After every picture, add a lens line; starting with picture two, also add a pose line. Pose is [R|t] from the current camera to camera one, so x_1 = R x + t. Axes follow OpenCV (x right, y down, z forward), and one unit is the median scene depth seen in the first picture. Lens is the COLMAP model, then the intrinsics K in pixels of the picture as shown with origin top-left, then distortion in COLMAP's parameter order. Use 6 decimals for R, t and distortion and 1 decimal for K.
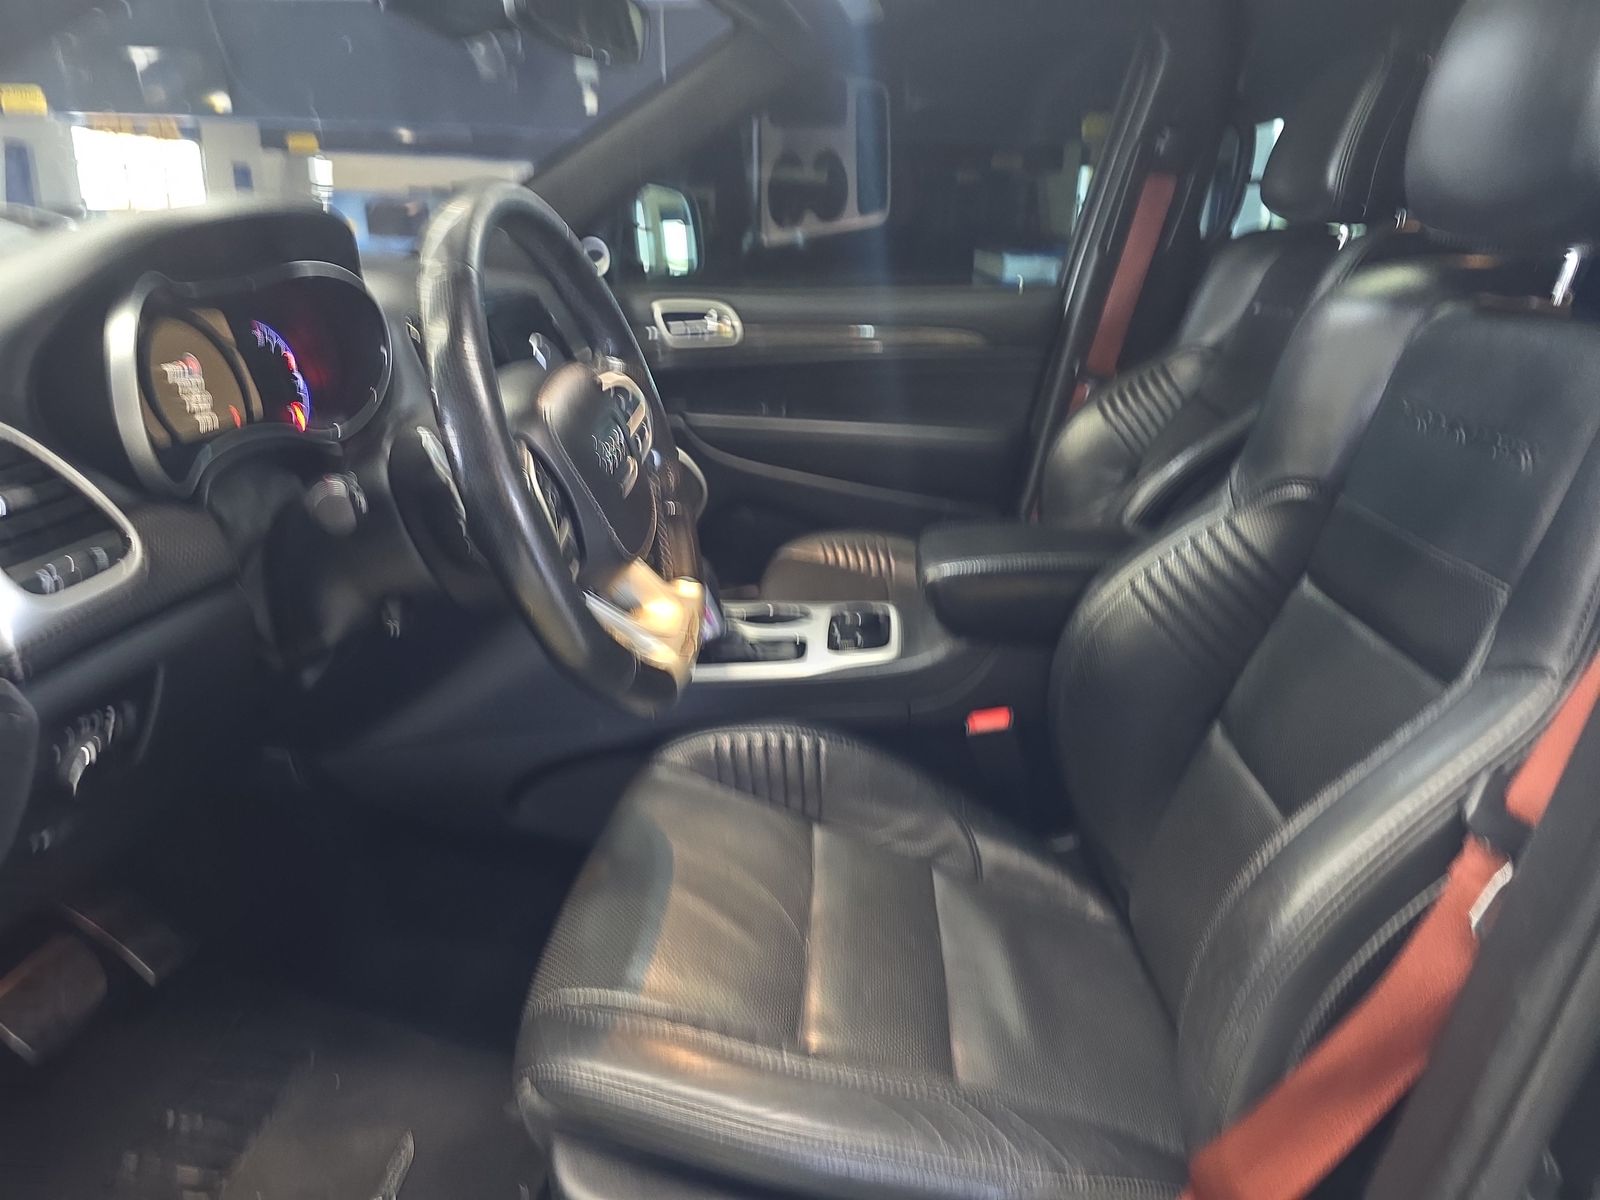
lens RADIAL K [[1099.0, 0, 800.0], [0, 1099.0, 600.0], [0, 0, 1]] dist [0.025361, -0.037487]
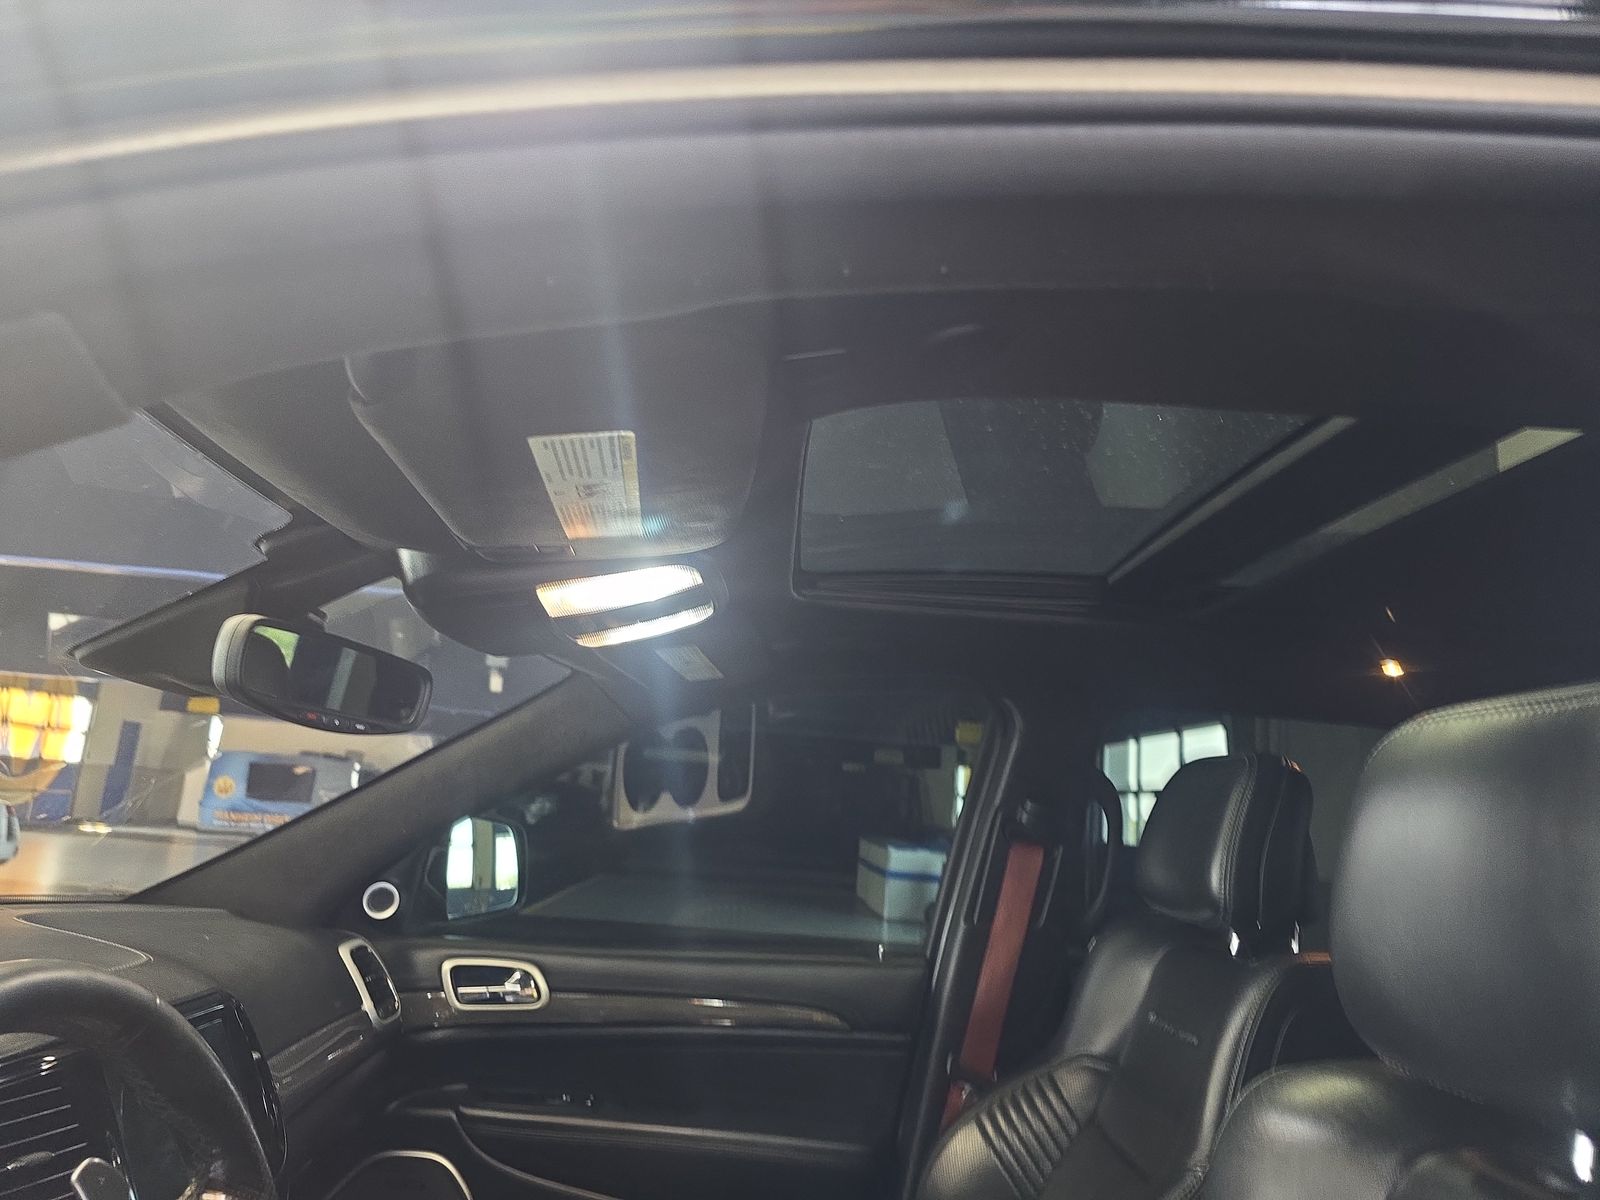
lens RADIAL K [[1099.0, 0, 800.0], [0, 1099.0, 600.0], [0, 0, 1]] dist [0.025361, -0.037487]
pose [[0.995063, 0.057336, 0.081012, 0.051323], [-0.011090, 0.875372, -0.483322, -0.109275], [-0.098628, 0.480038, 0.871686, 0.118599]]
